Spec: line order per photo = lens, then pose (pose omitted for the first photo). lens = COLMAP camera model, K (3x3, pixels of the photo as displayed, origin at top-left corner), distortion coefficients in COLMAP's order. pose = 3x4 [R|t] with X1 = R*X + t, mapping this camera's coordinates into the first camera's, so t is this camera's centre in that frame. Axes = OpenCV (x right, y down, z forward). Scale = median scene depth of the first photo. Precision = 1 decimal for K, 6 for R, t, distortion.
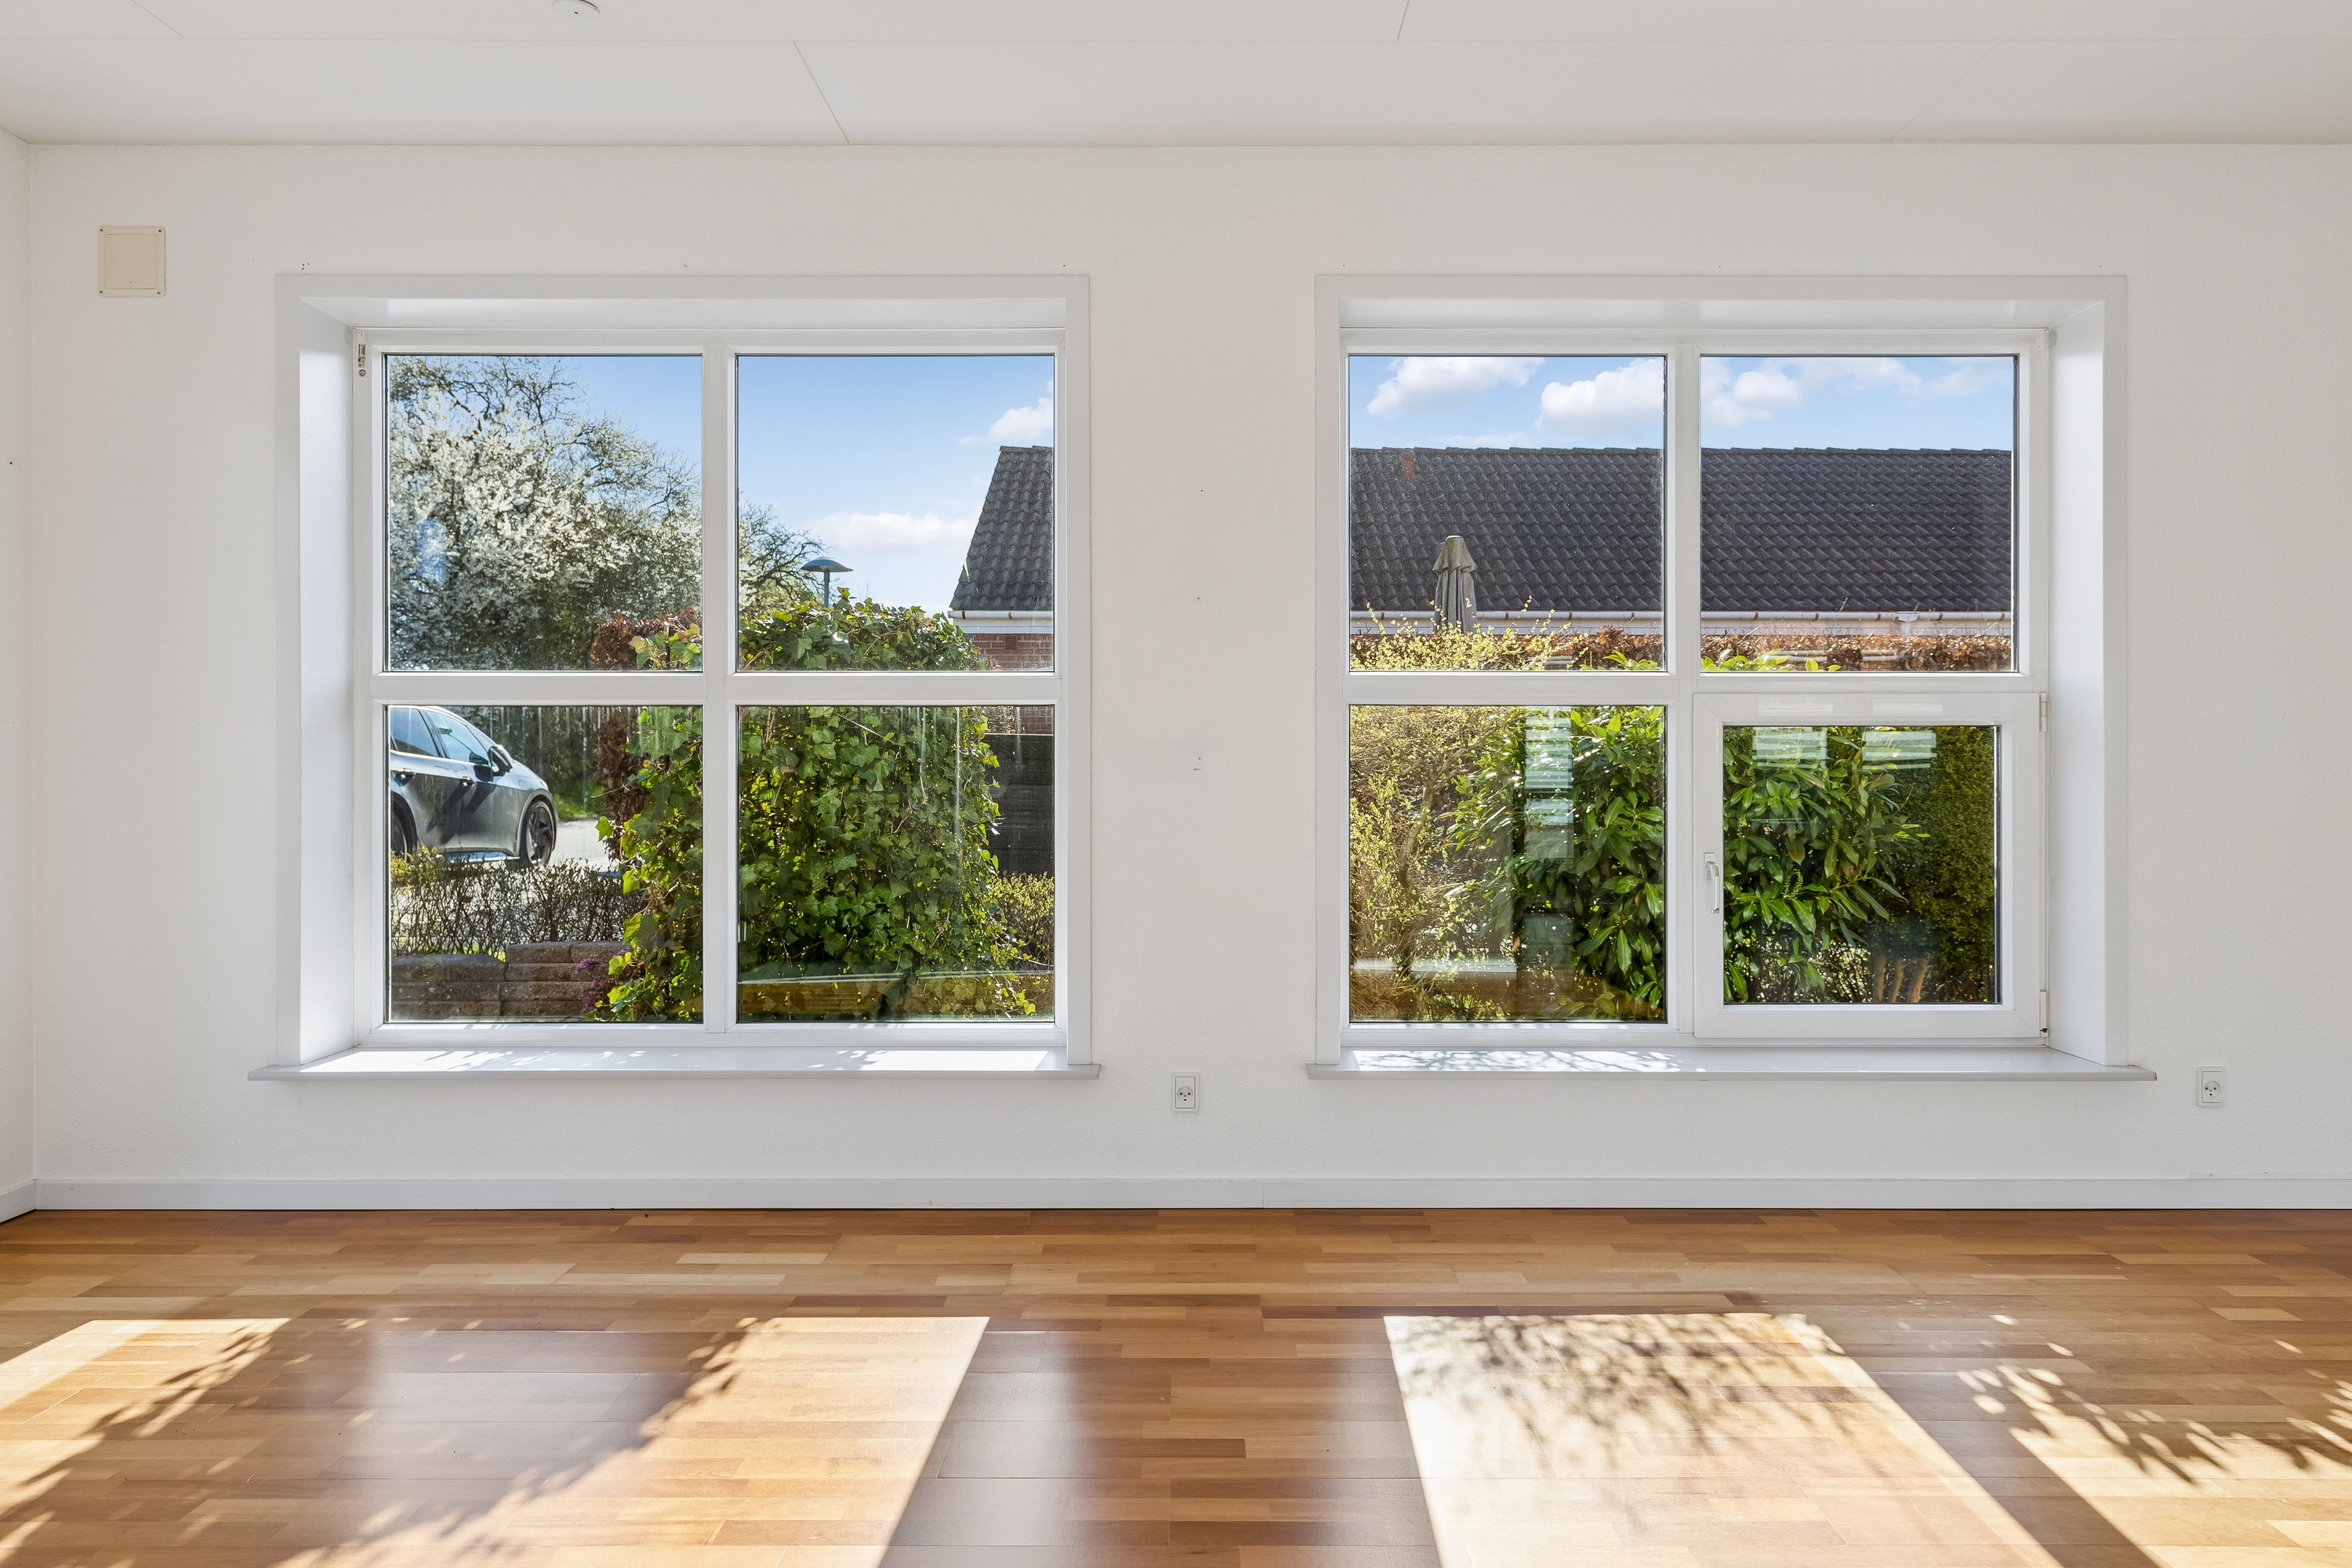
lens RADIAL K [[1509.6, 0, 1184.7], [0, 1509.6, 764.8], [0, 0, 1]] dist [0.000963, 0.000008]
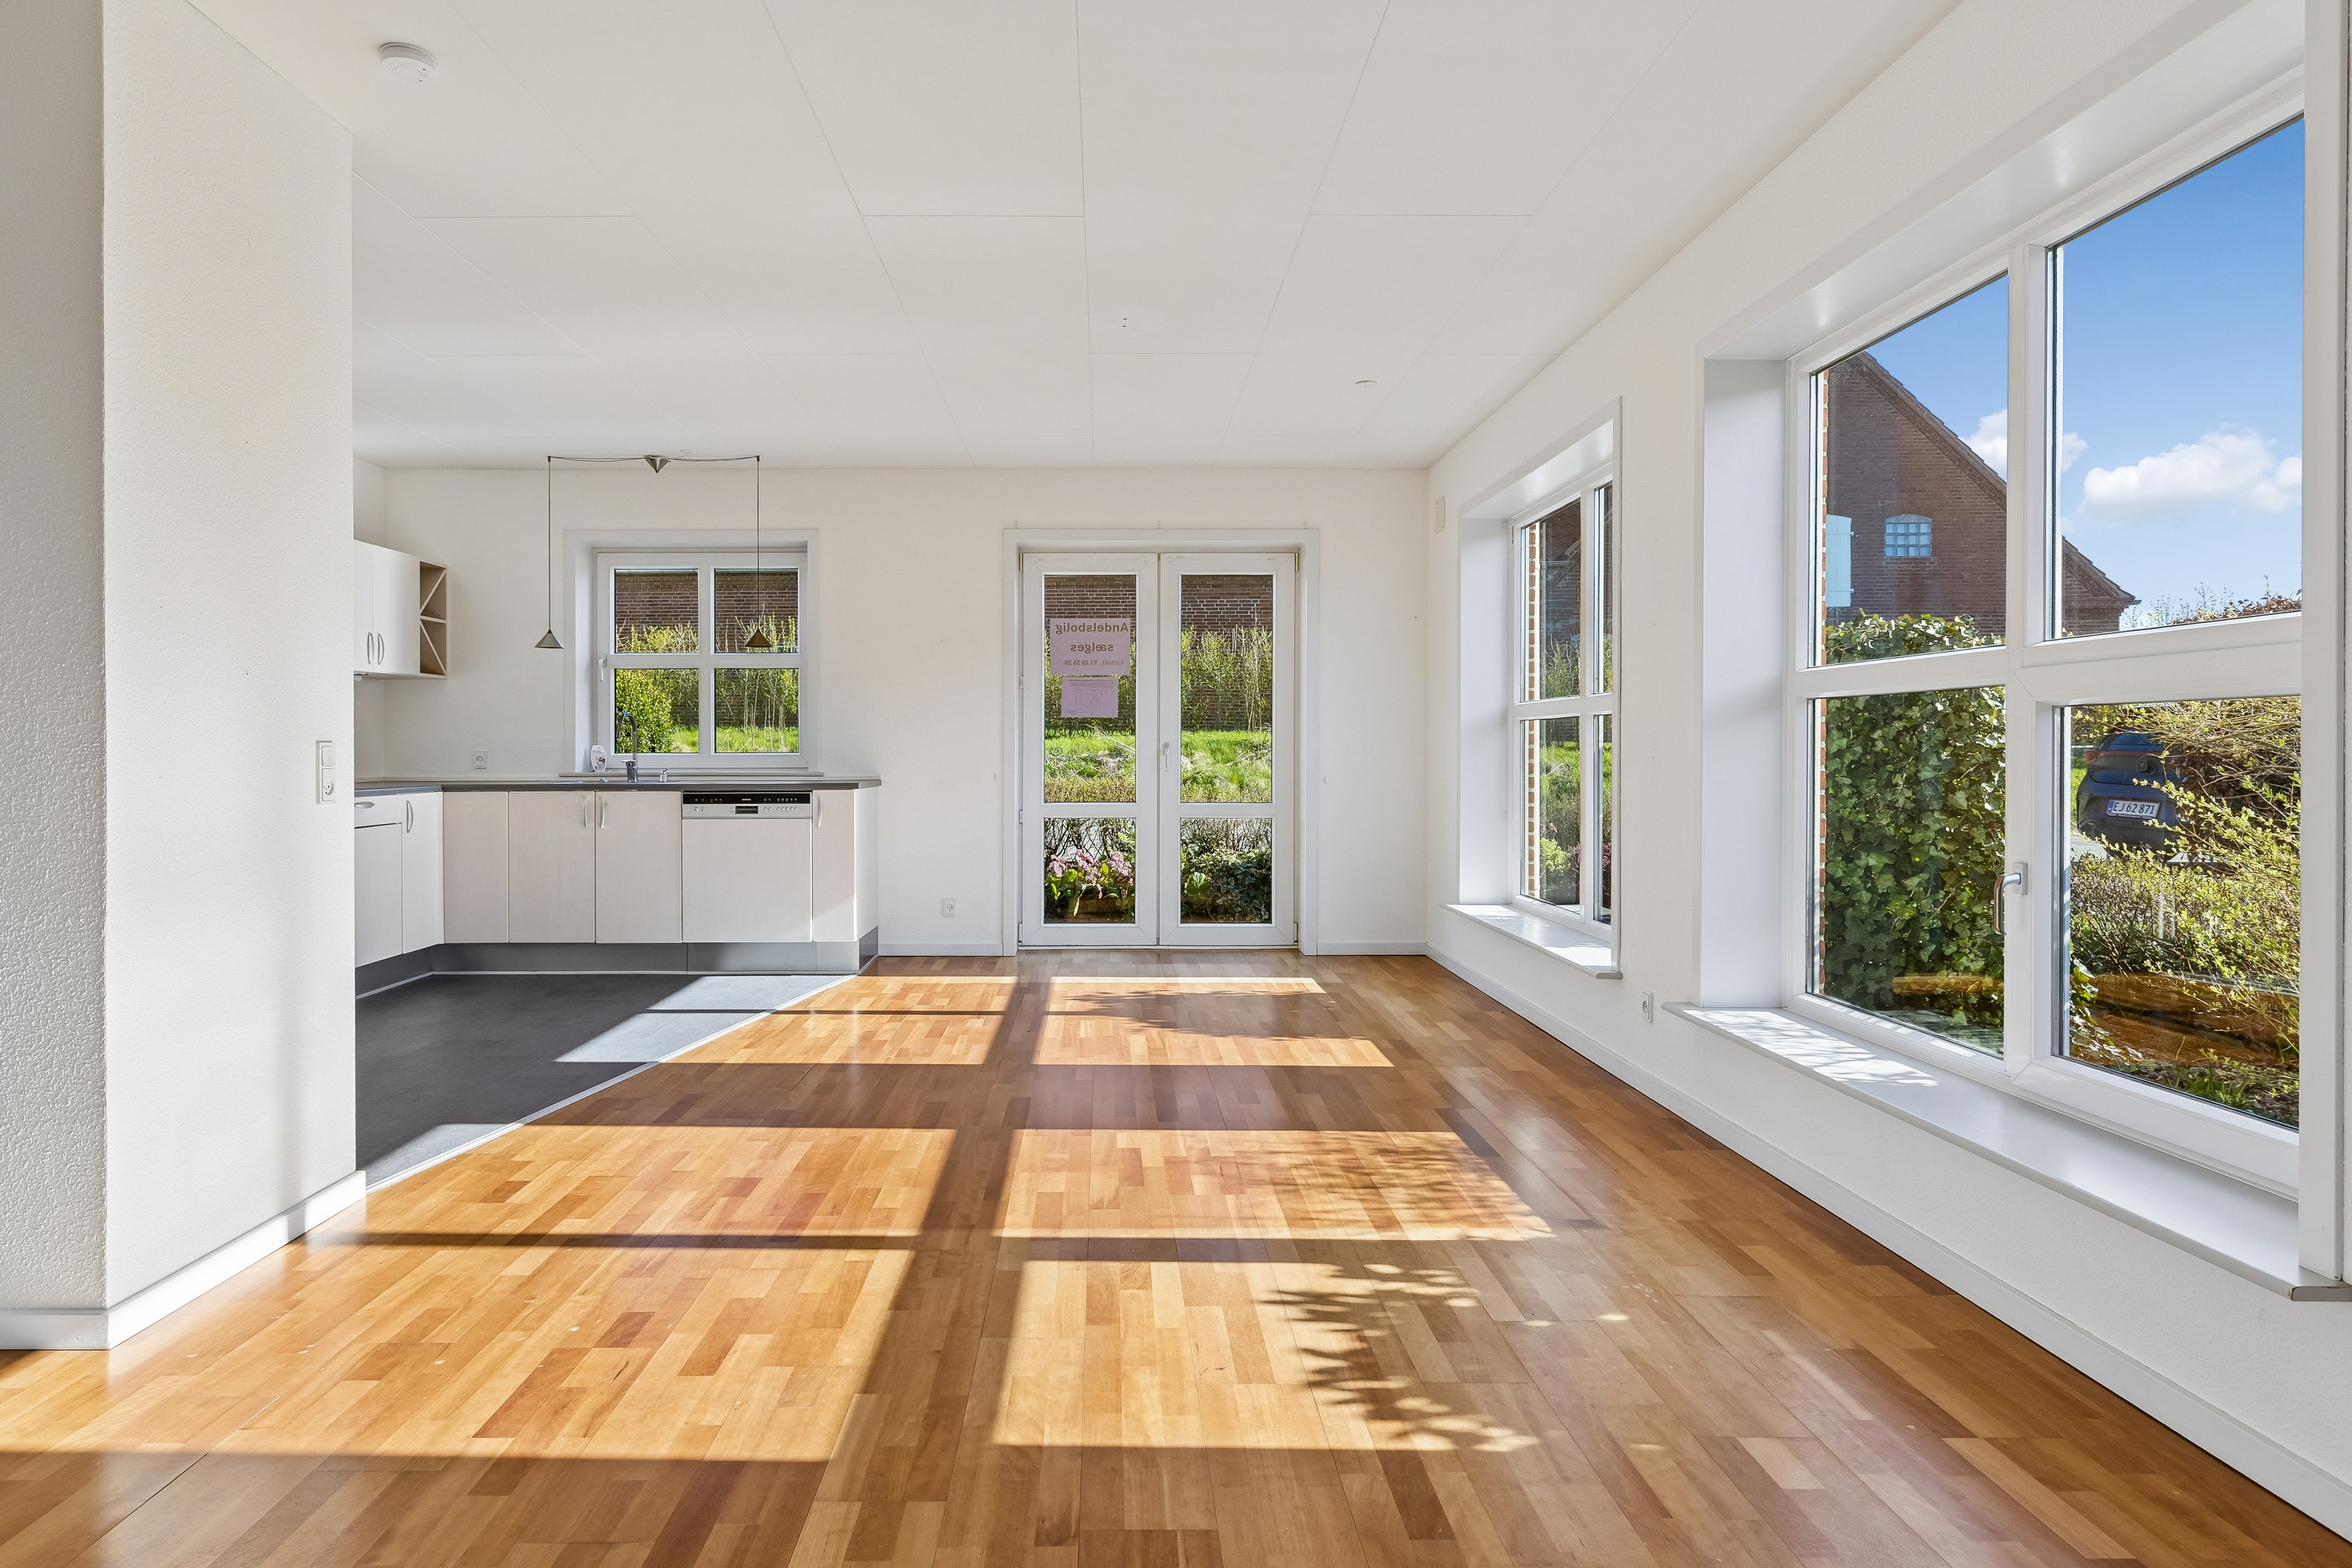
lens RADIAL K [[1288.0, 0, 1115.4], [0, 1288.0, 760.5], [0, 0, 1]] dist [-0.000990, 0.000343]
pose [[0.007010, 0.009638, -0.999929, 1.460822], [-0.000900, 0.999953, 0.009632, -0.005970], [0.999975, 0.000832, 0.007019, 0.704995]]
